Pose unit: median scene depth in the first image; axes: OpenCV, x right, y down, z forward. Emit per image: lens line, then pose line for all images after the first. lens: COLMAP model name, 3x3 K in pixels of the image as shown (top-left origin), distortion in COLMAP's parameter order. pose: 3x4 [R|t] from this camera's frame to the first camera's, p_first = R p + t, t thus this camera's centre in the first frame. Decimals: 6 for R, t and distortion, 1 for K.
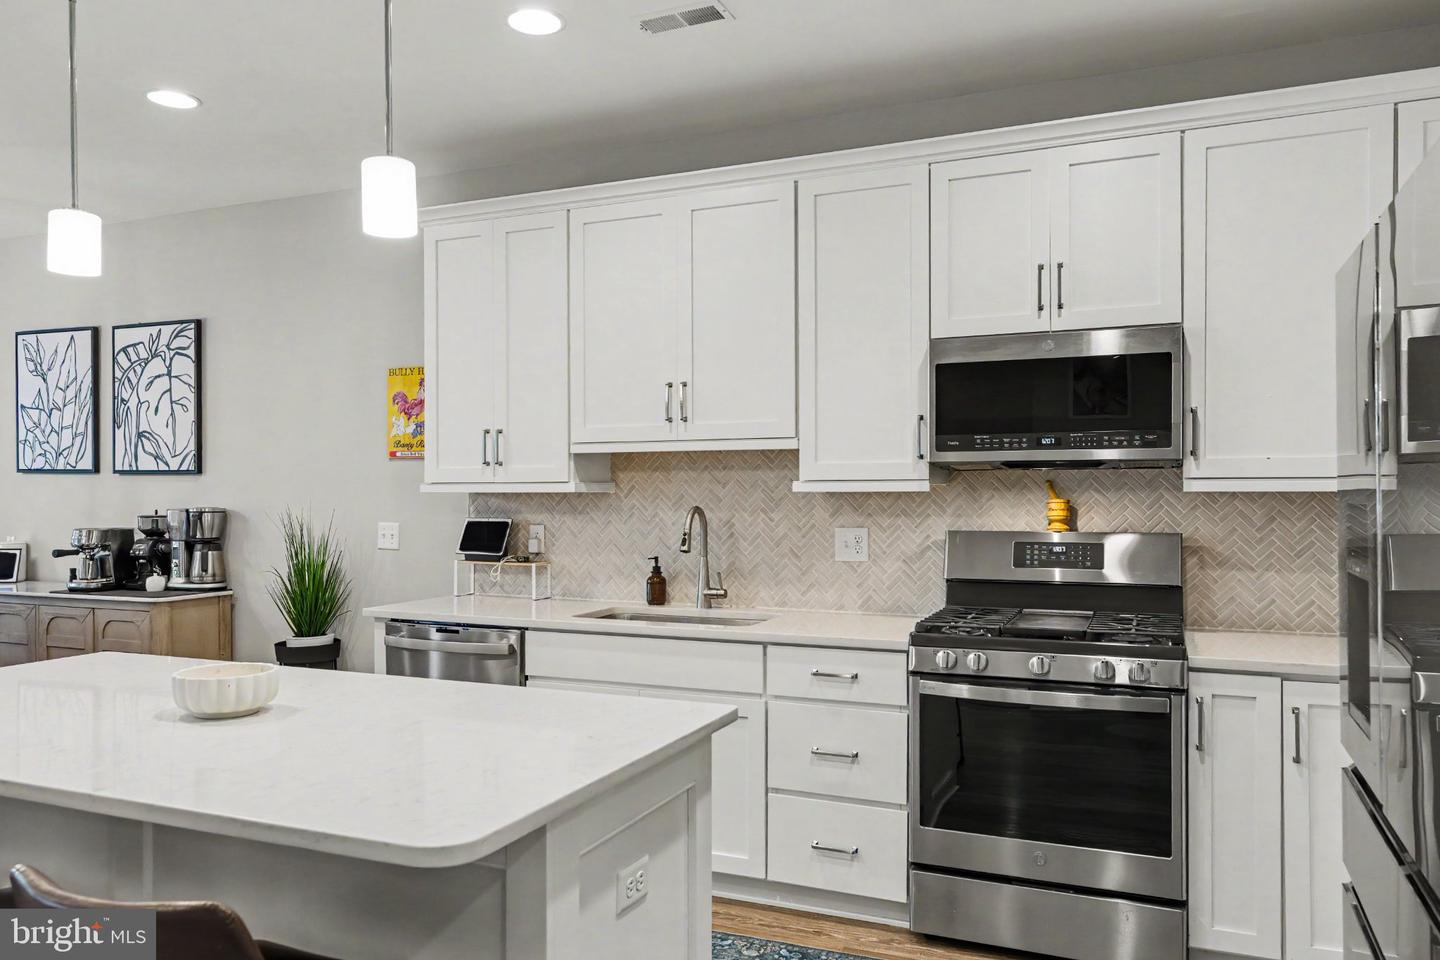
lens RADIAL K [[1054.1, 0, 718.4], [0, 1054.1, 487.5], [0, 0, 1]] dist [0.000606, 0.000400]
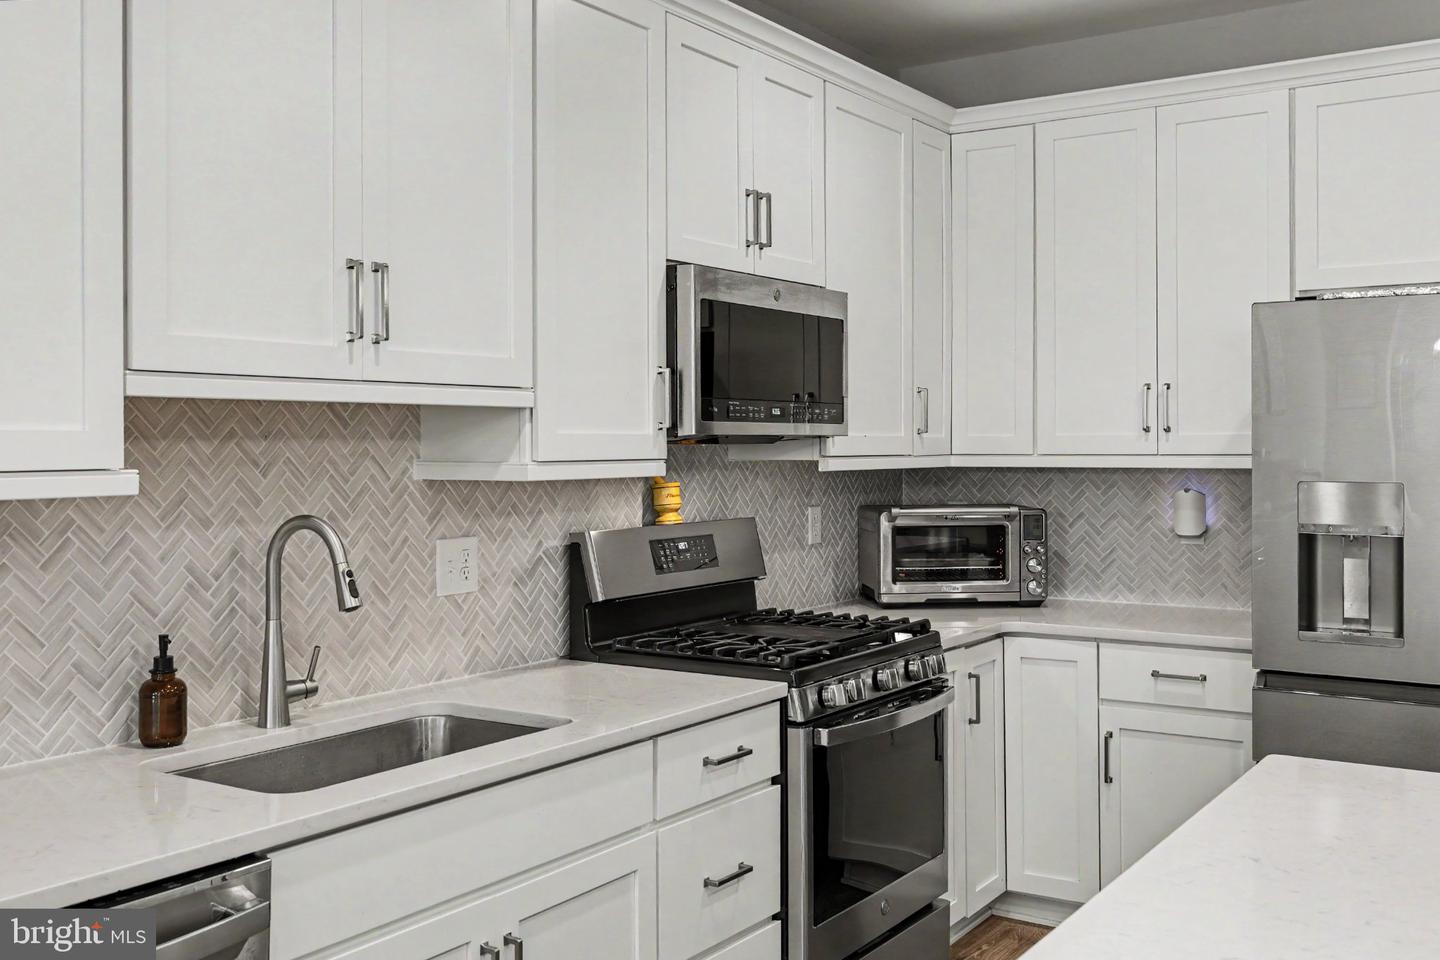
lens RADIAL K [[1417.1, 0, 719.1], [0, 1417.1, 468.2], [0, 0, 1]] dist [0.026045, 0.000000]
pose [[0.173904, -0.015849, 0.984635, -0.651648], [-0.001778, 0.999864, 0.016408, -0.015378], [-0.984761, -0.004604, 0.173852, 0.723547]]
